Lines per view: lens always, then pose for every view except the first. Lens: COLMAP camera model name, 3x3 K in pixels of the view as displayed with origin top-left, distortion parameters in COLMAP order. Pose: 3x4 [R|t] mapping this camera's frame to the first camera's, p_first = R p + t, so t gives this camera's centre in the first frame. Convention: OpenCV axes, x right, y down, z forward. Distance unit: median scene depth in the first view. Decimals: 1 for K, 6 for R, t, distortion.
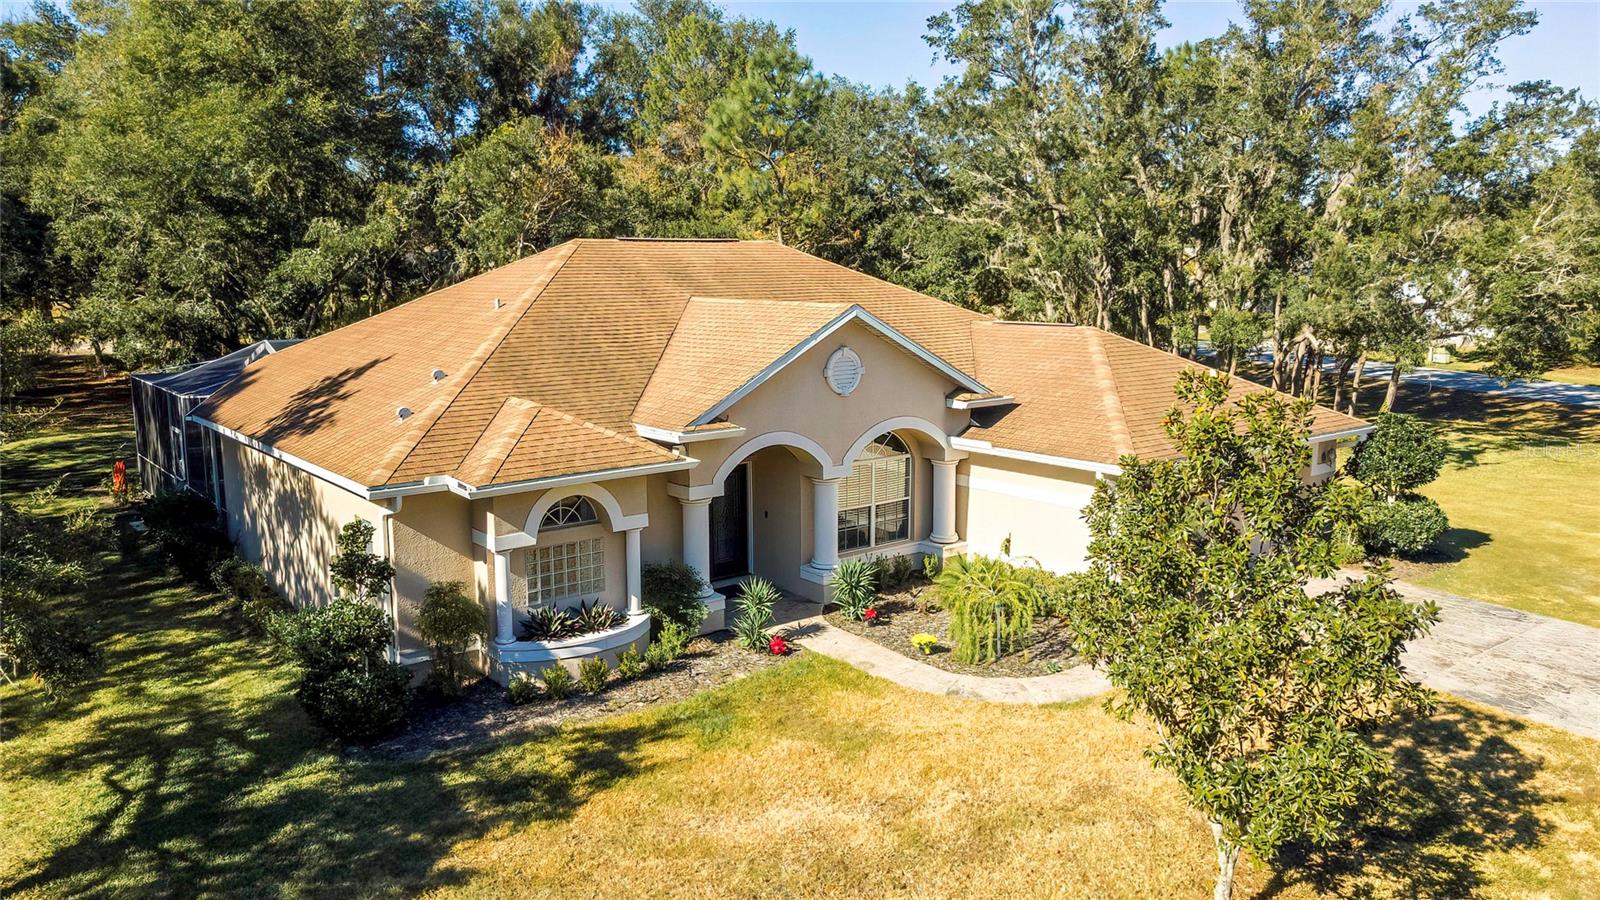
lens RADIAL K [[1170.8, 0, 800.0], [0, 1170.8, 450.0], [0, 0, 1]] dist [0.005564, 0.068908]
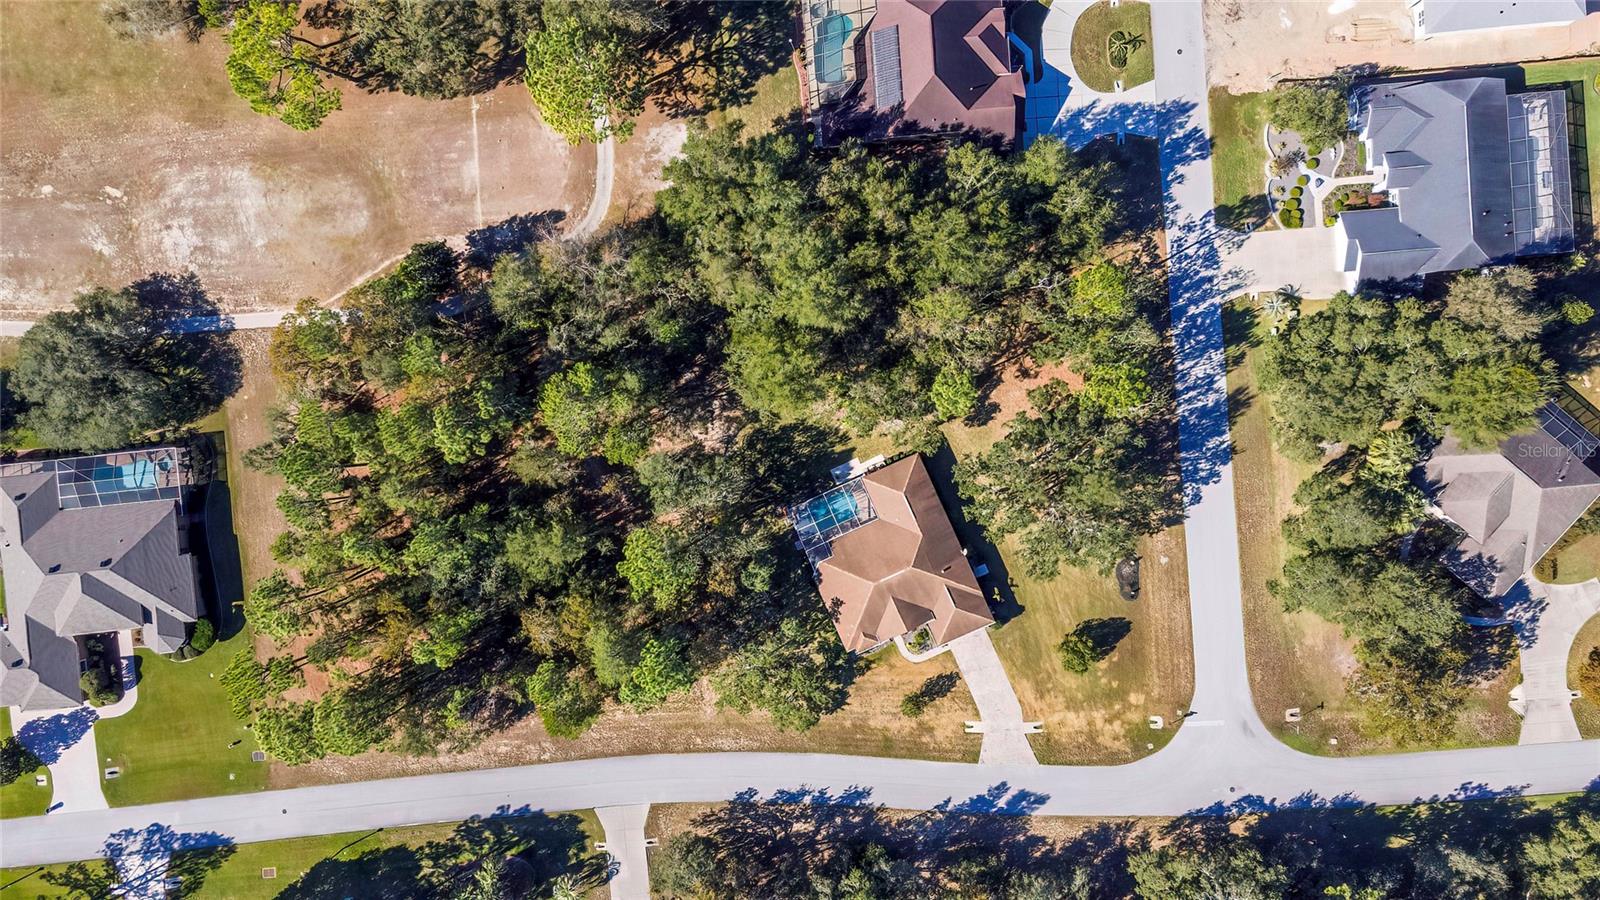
lens RADIAL K [[1170.8, 0, 800.0], [0, 1170.8, 450.0], [0, 0, 1]] dist [0.005564, 0.068908]
pose [[0.970817, 0.239321, -0.015464, -0.890442], [-0.021082, 0.149393, 0.988553, -8.712502], [0.238892, -0.959378, 0.150078, 0.957391]]
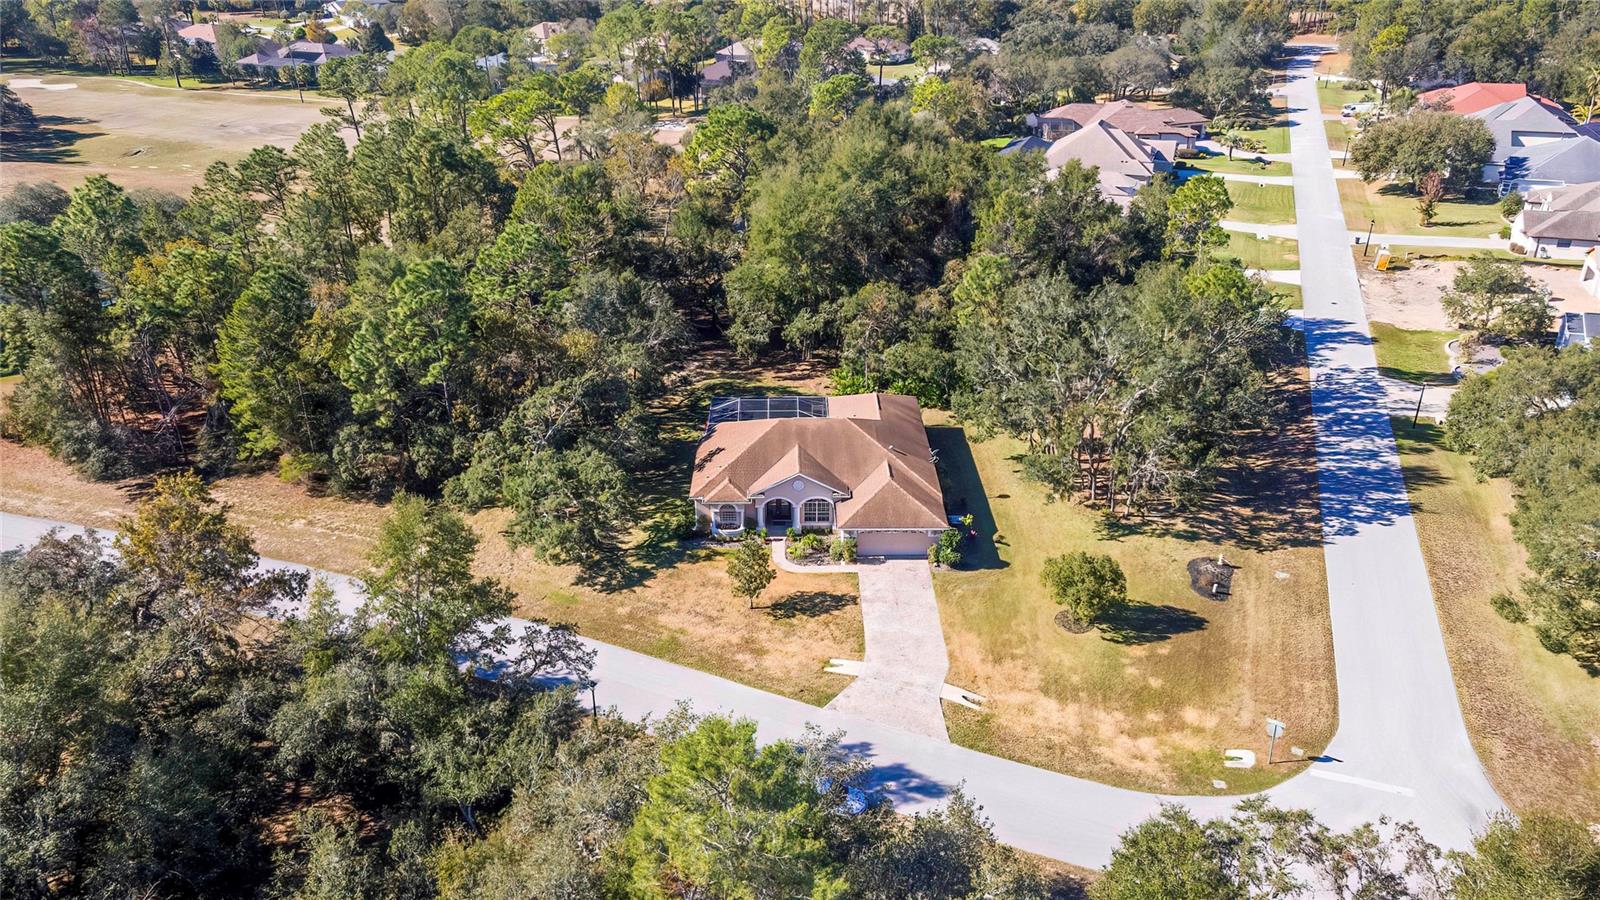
lens RADIAL K [[1170.8, 0, 800.0], [0, 1170.8, 450.0], [0, 0, 1]] dist [0.005564, 0.068908]
pose [[0.790963, 0.260294, -0.553737, 2.773016], [-0.098704, 0.947427, 0.304367, -1.739350], [0.603850, -0.186087, 0.775072, -2.667321]]
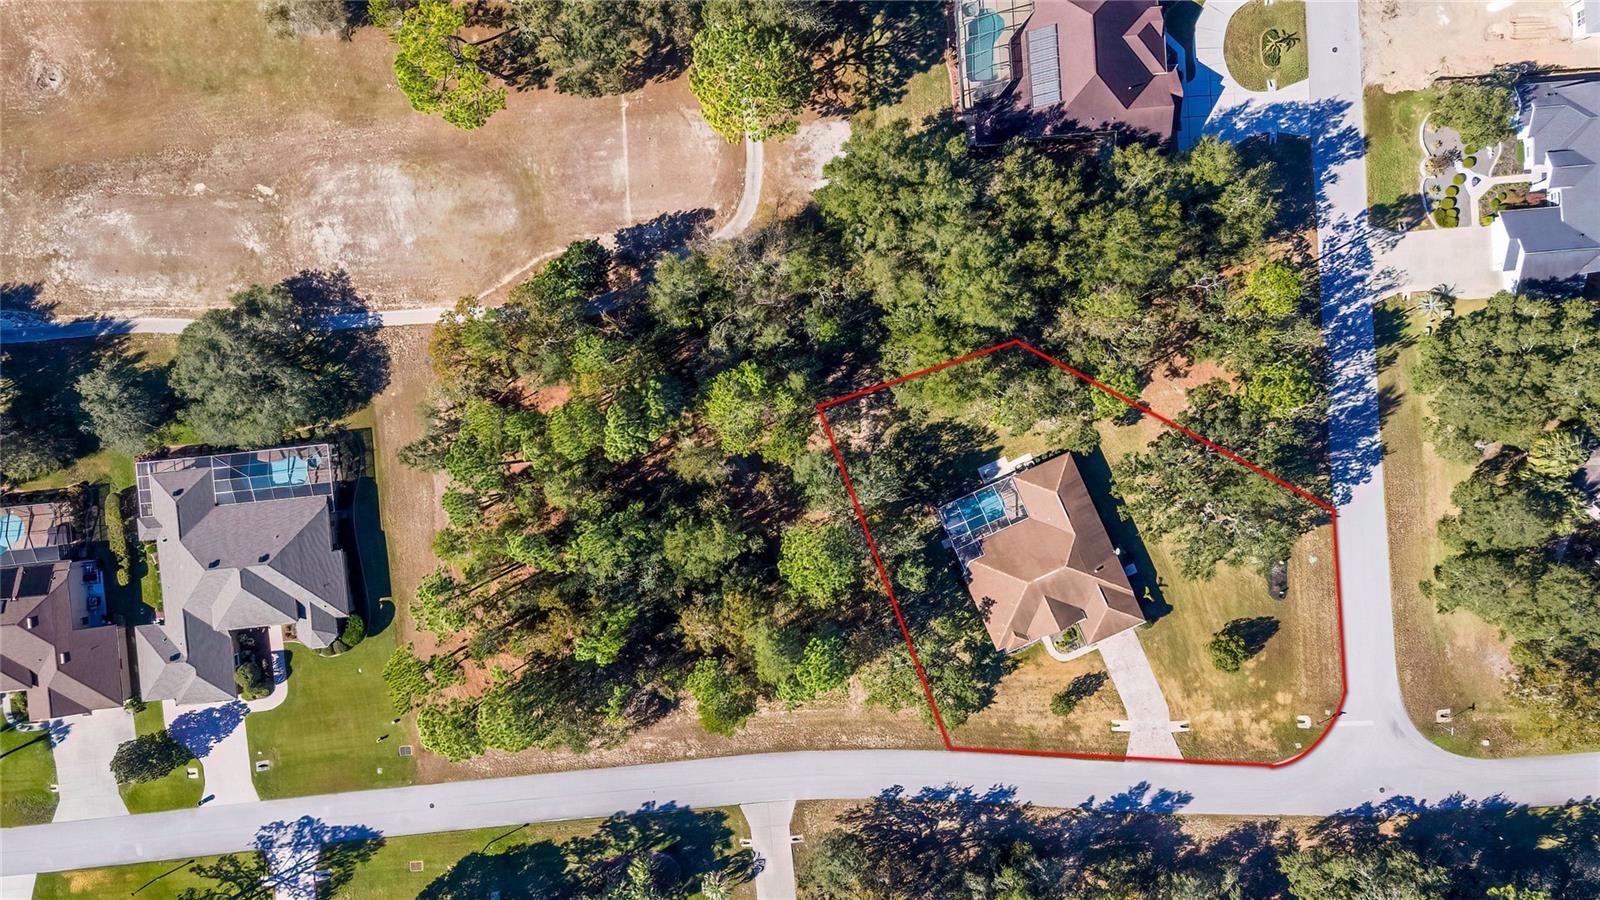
lens RADIAL K [[1170.8, 0, 800.0], [0, 1170.8, 450.0], [0, 0, 1]] dist [0.005564, 0.068908]
pose [[0.970024, 0.242666, -0.012950, -1.991620], [-0.022793, 0.143909, 0.989328, -8.706171], [0.241940, -0.959377, 0.145127, 0.719449]]
